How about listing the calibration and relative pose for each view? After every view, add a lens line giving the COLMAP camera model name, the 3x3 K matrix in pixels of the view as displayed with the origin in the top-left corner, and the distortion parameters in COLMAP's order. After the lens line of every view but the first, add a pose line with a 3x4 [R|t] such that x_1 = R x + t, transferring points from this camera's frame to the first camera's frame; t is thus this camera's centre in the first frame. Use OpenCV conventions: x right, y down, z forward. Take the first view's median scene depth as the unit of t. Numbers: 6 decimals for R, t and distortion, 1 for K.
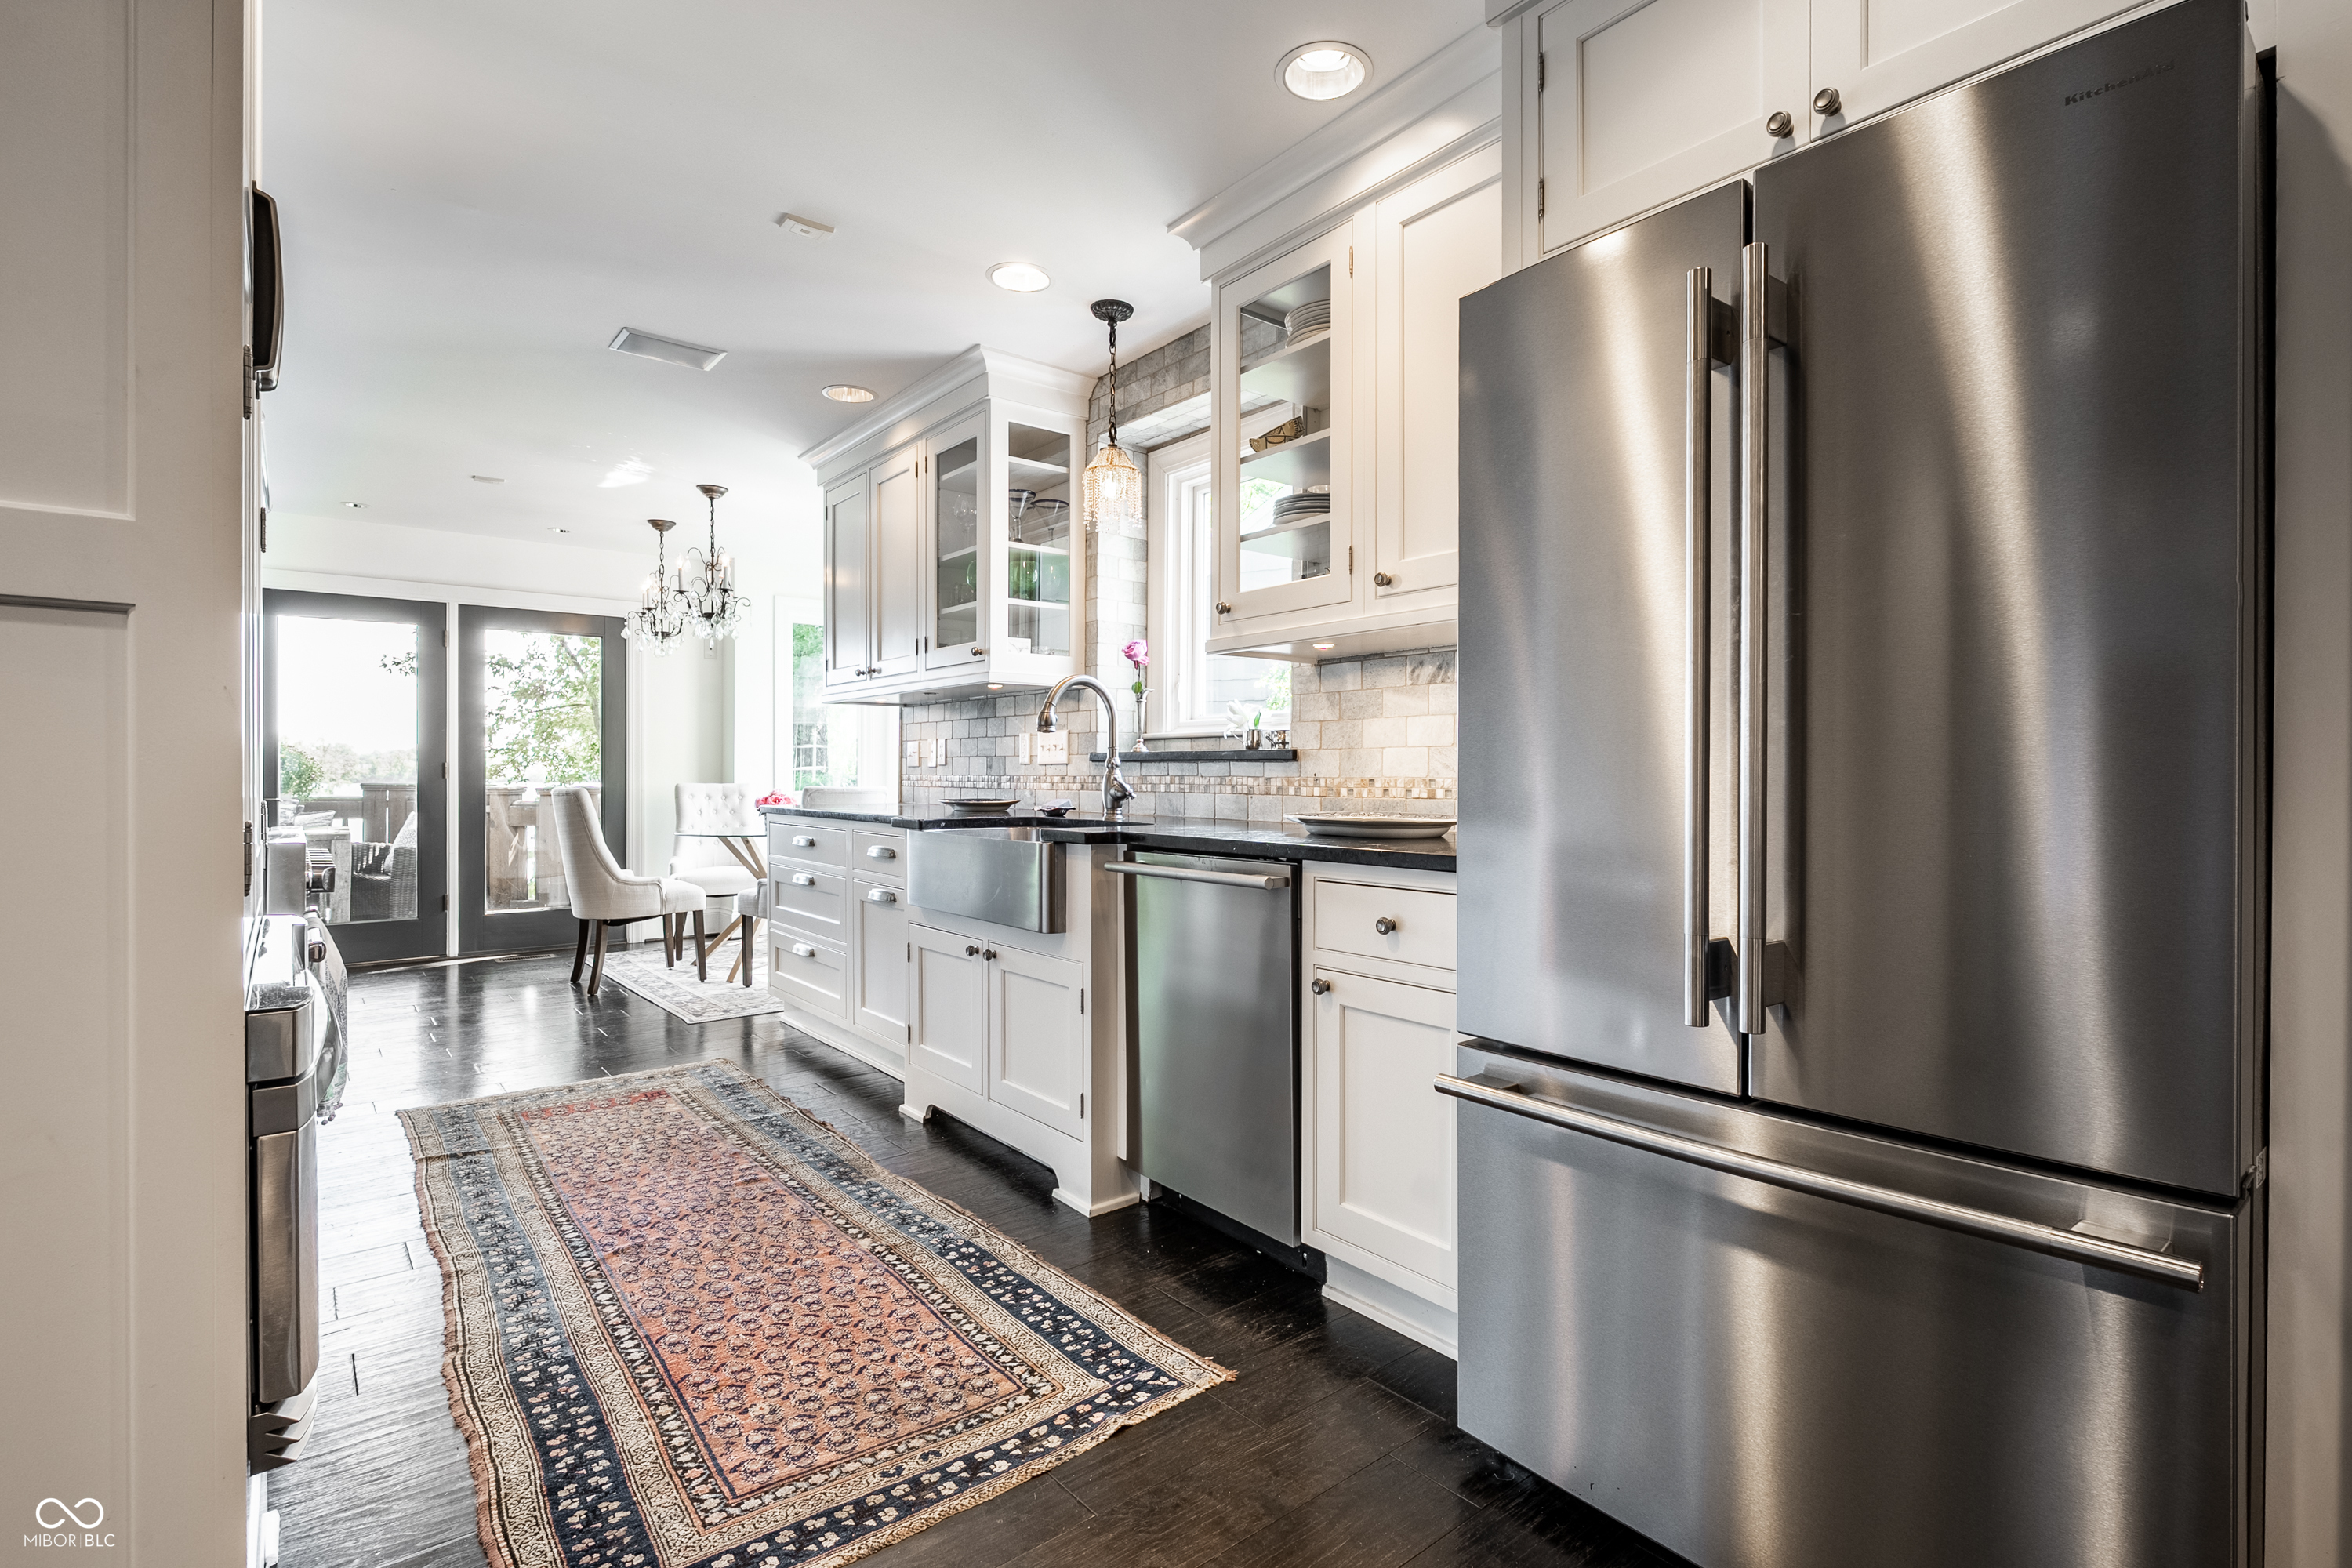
lens RADIAL K [[1116.4, 0, 1242.1], [0, 1116.4, 779.7], [0, 0, 1]] dist [-0.000869, -0.000004]
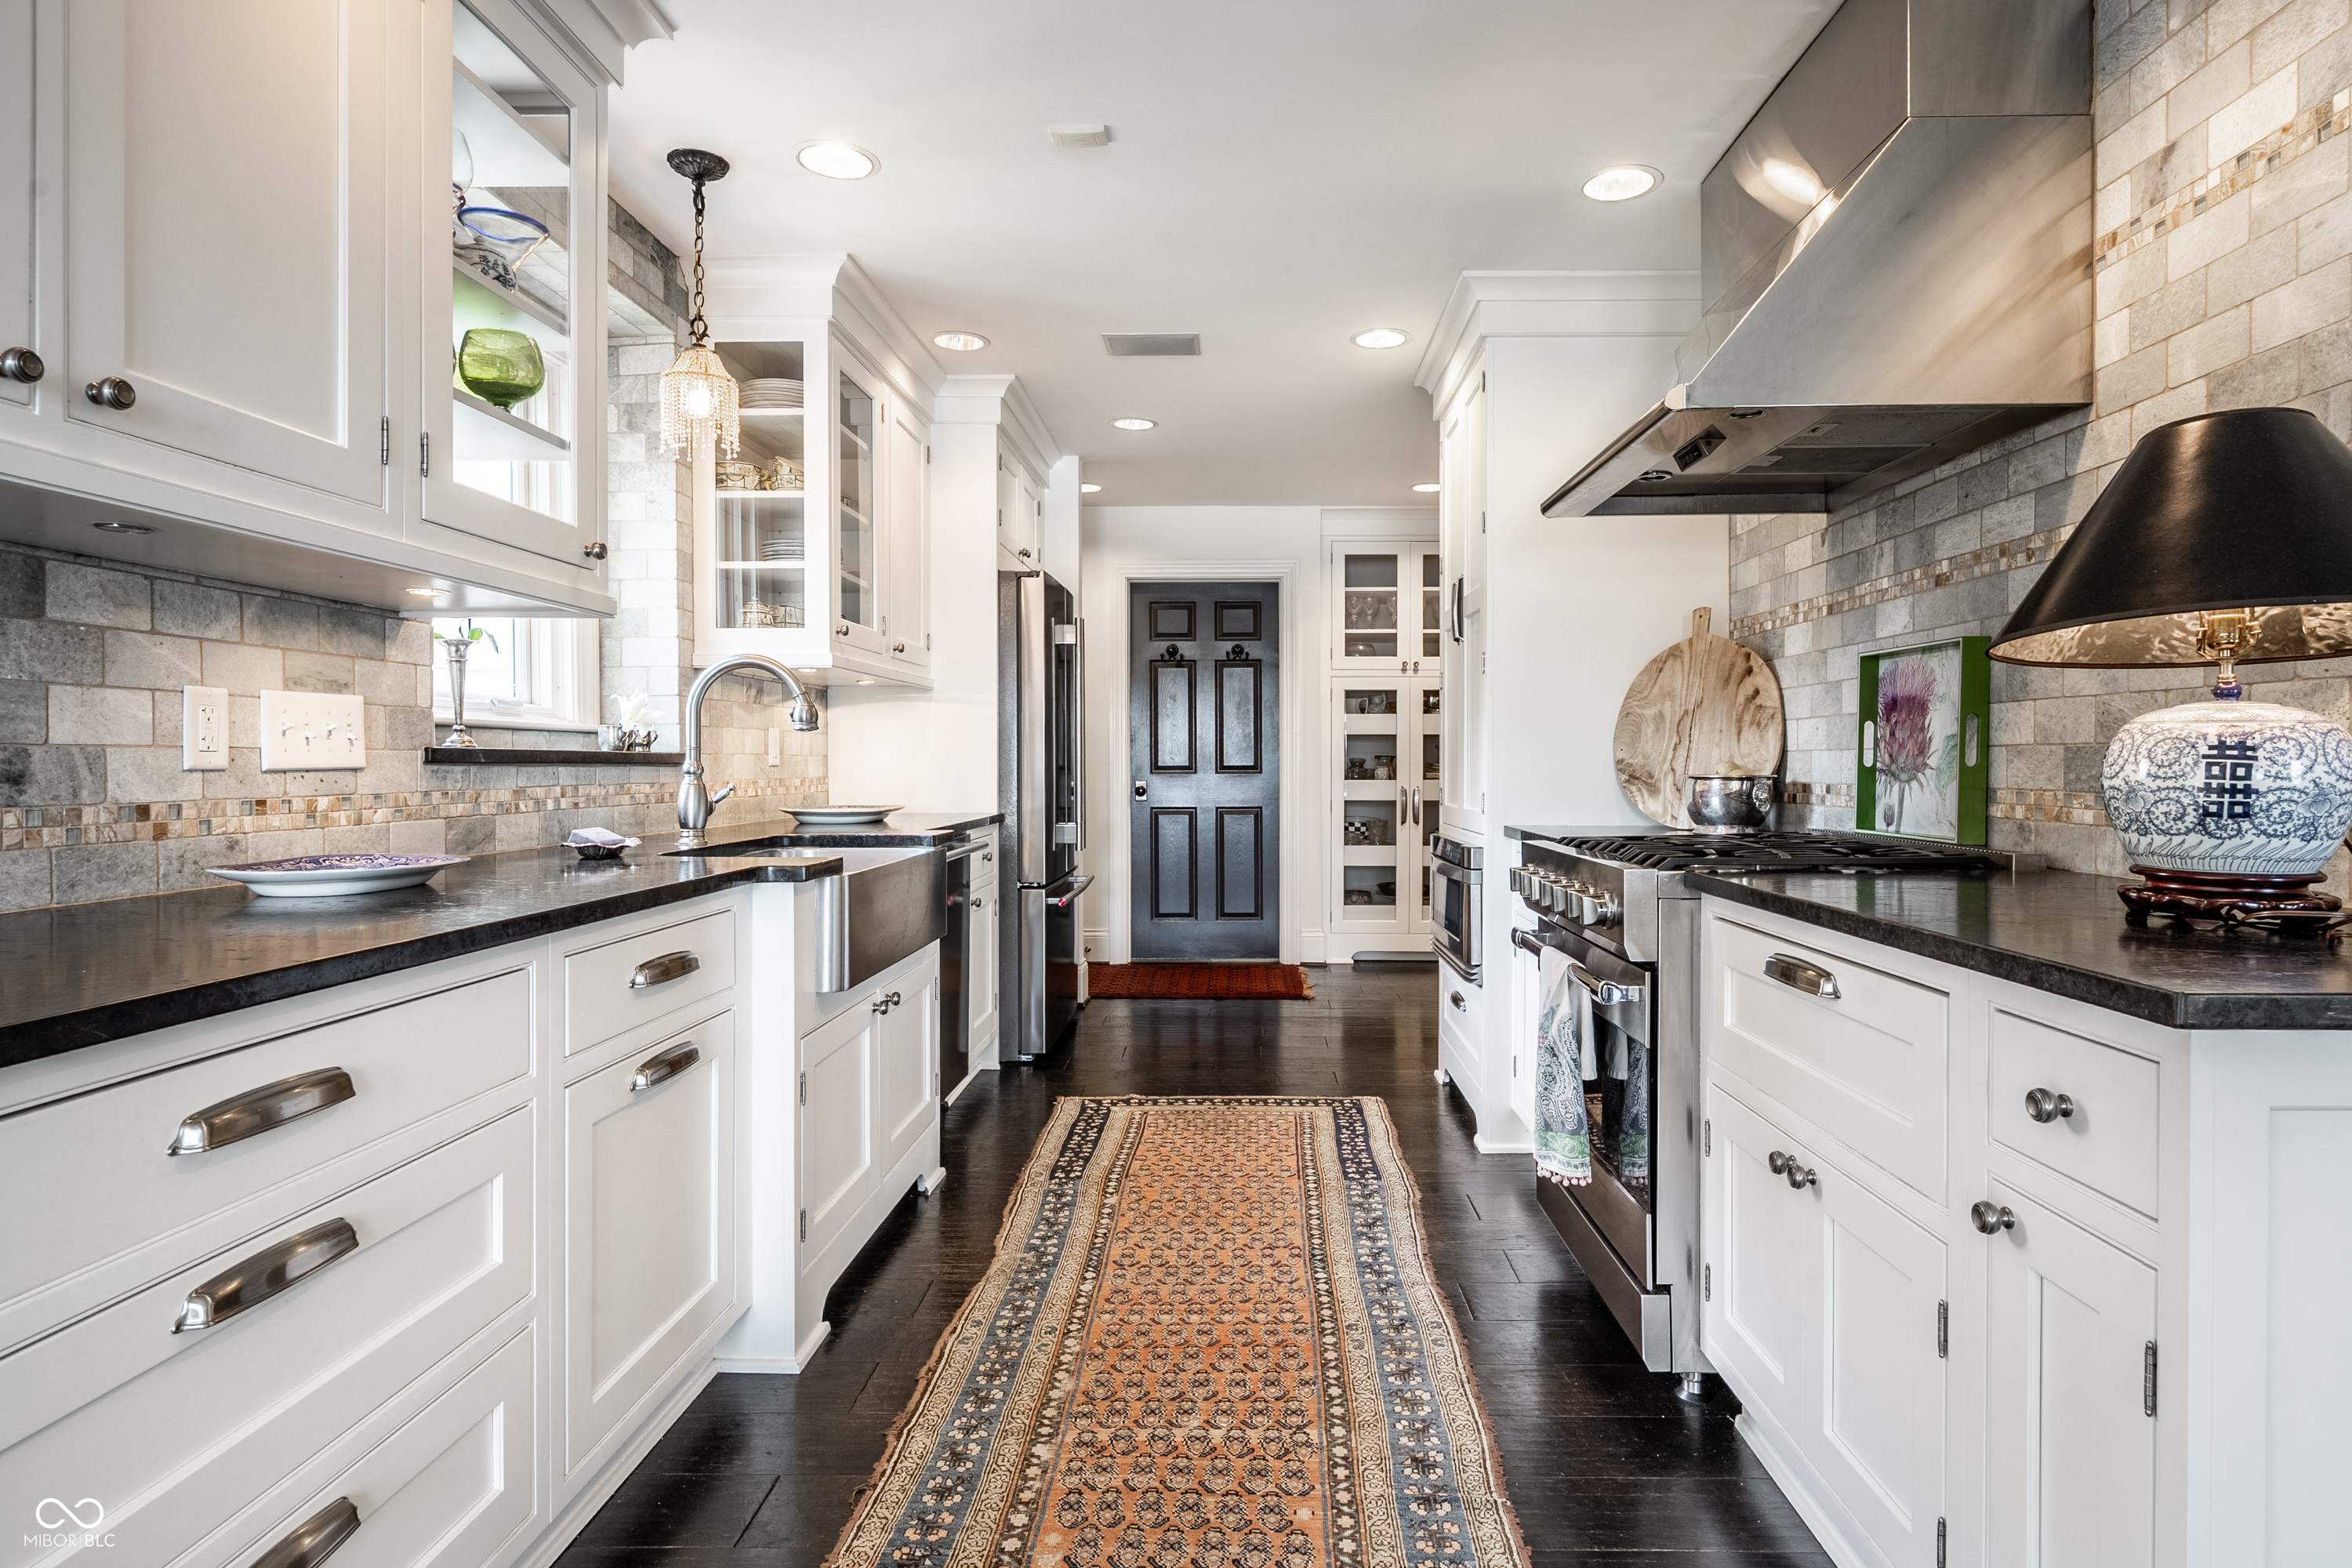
lens RADIAL K [[1252.0, 0, 1210.7], [0, 1252.0, 769.5], [0, 0, 1]] dist [-0.000734, 0.000887]
pose [[-0.742812, -0.006507, 0.669468, -1.041288], [0.002029, 0.999926, 0.011969, -0.026105], [-0.669497, 0.010249, -0.742744, 1.552032]]
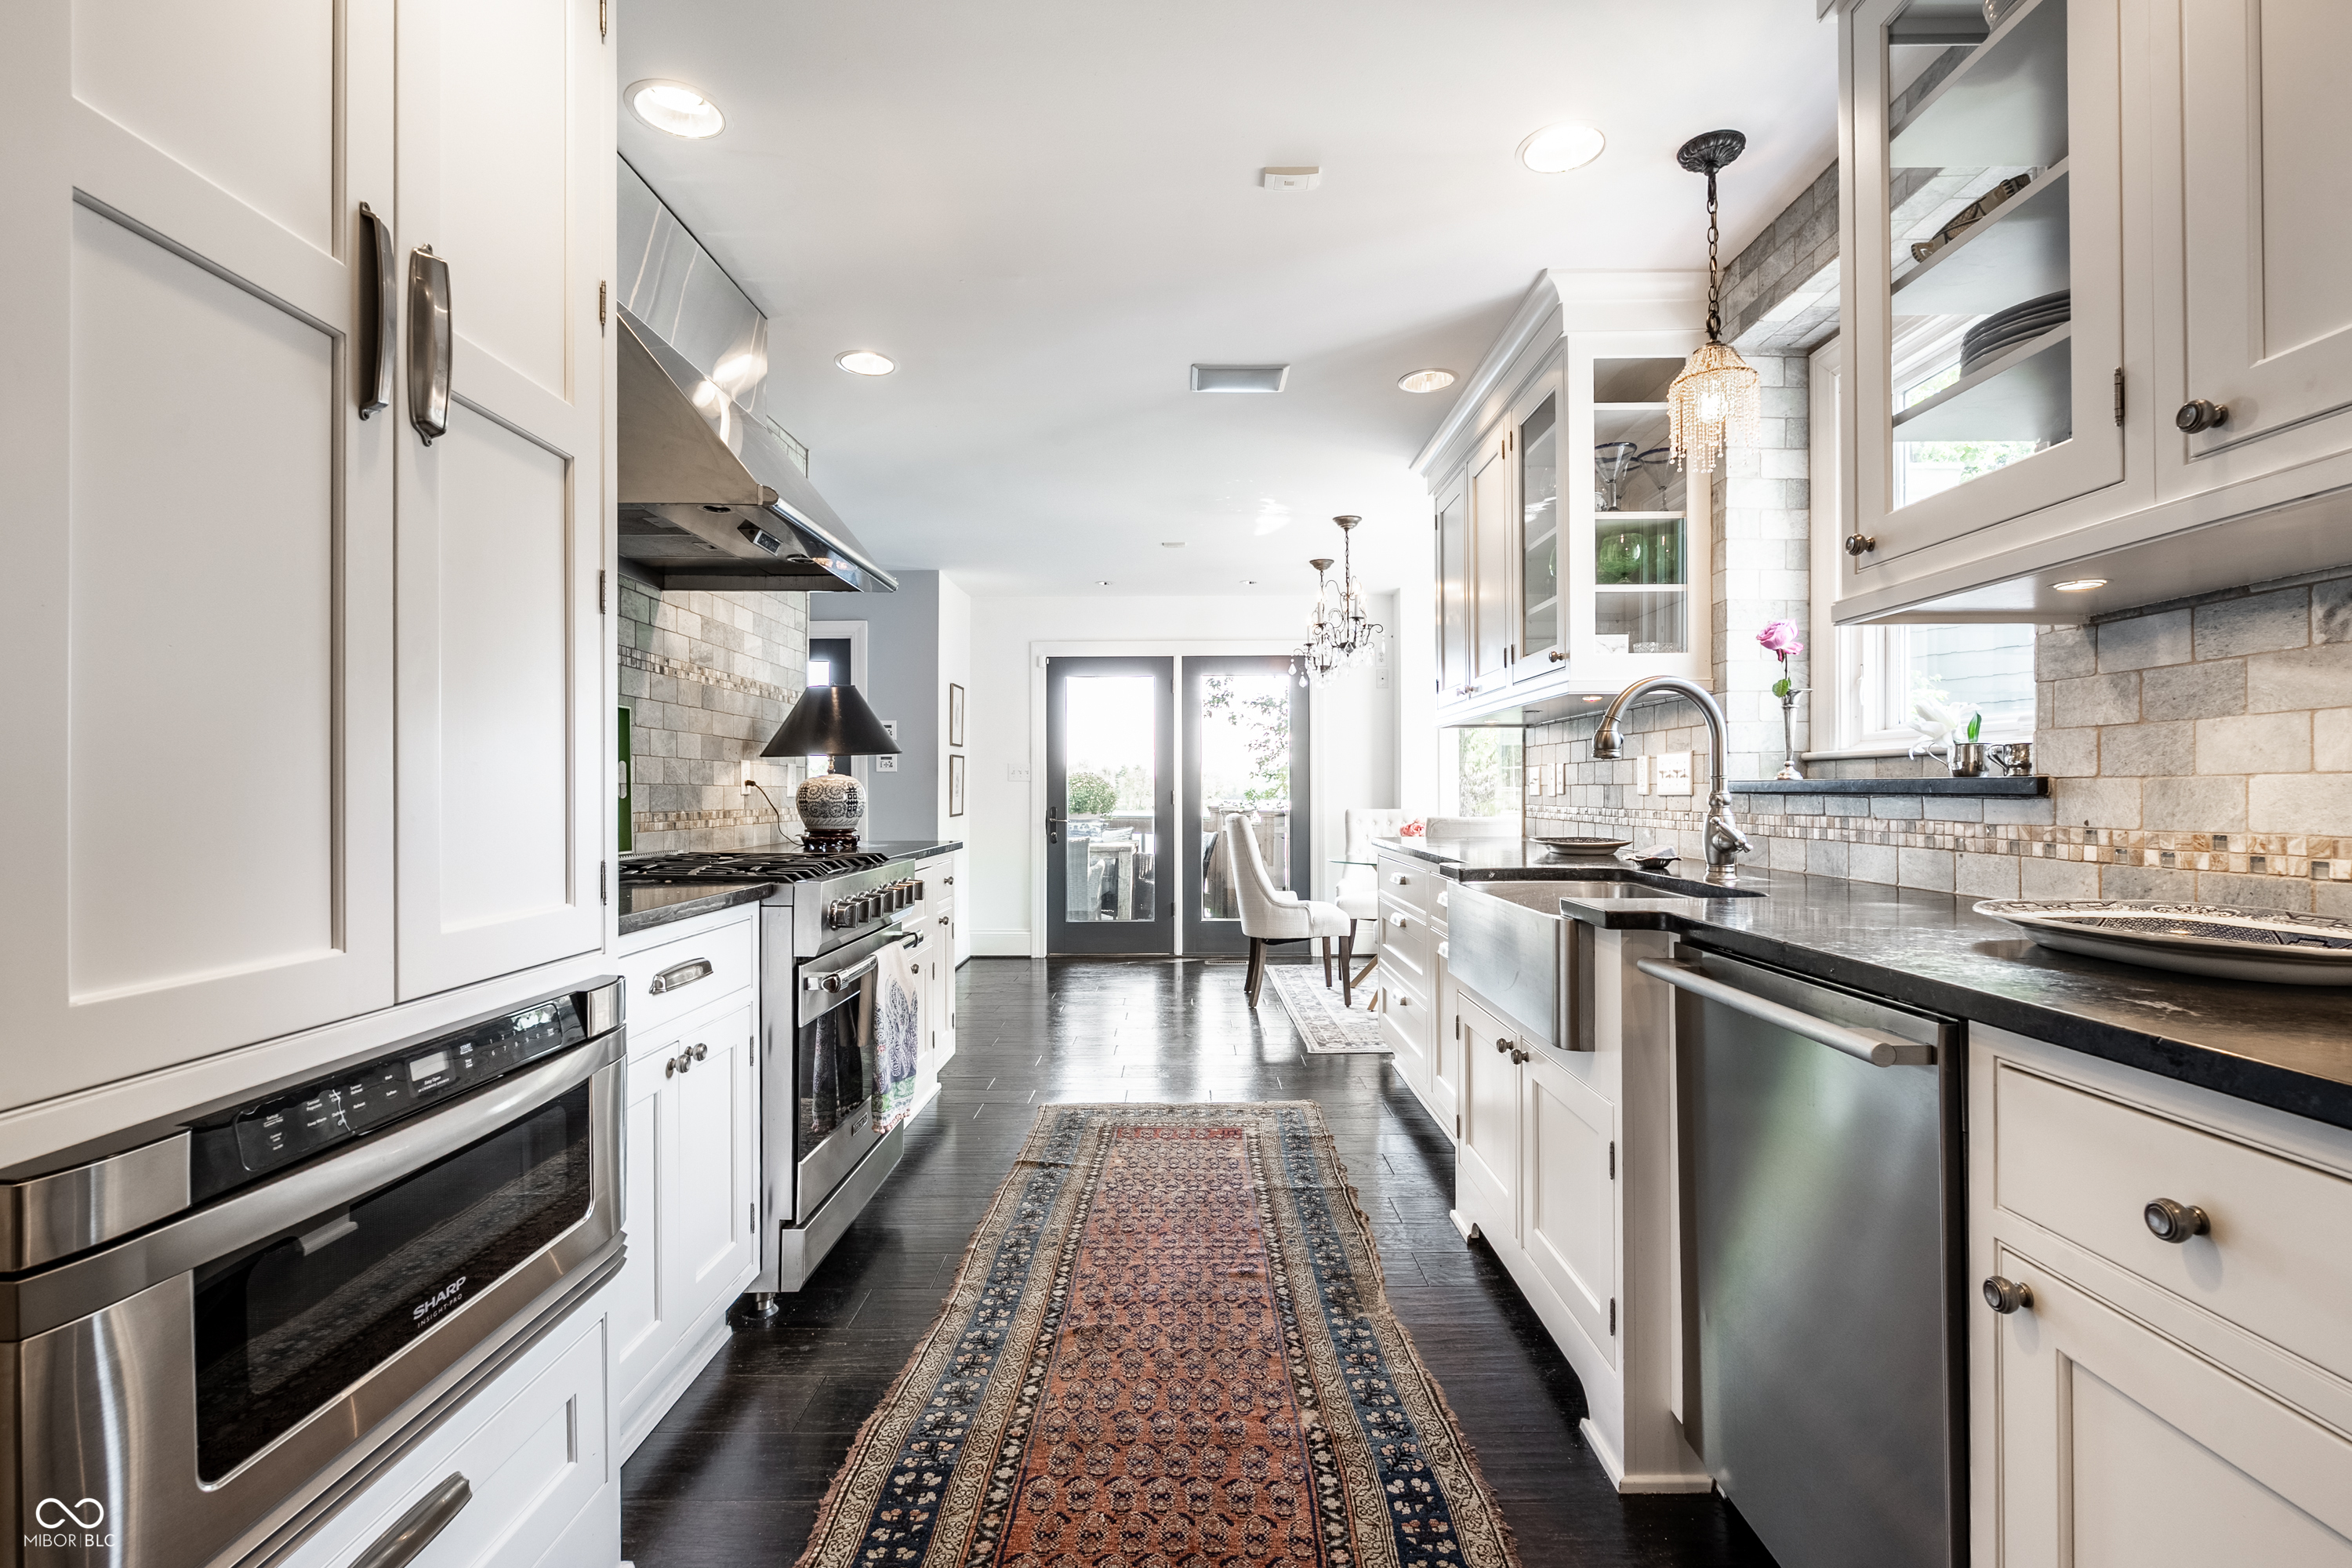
lens RADIAL K [[1069.1, 0, 1174.7], [0, 1069.1, 786.9], [0, 0, 1]] dist [-0.002266, 0.000080]
pose [[0.753077, -0.007490, -0.657890, 0.074778], [0.001671, 0.999954, -0.009472, -0.018534], [0.657930, 0.006034, 0.753055, 0.307379]]
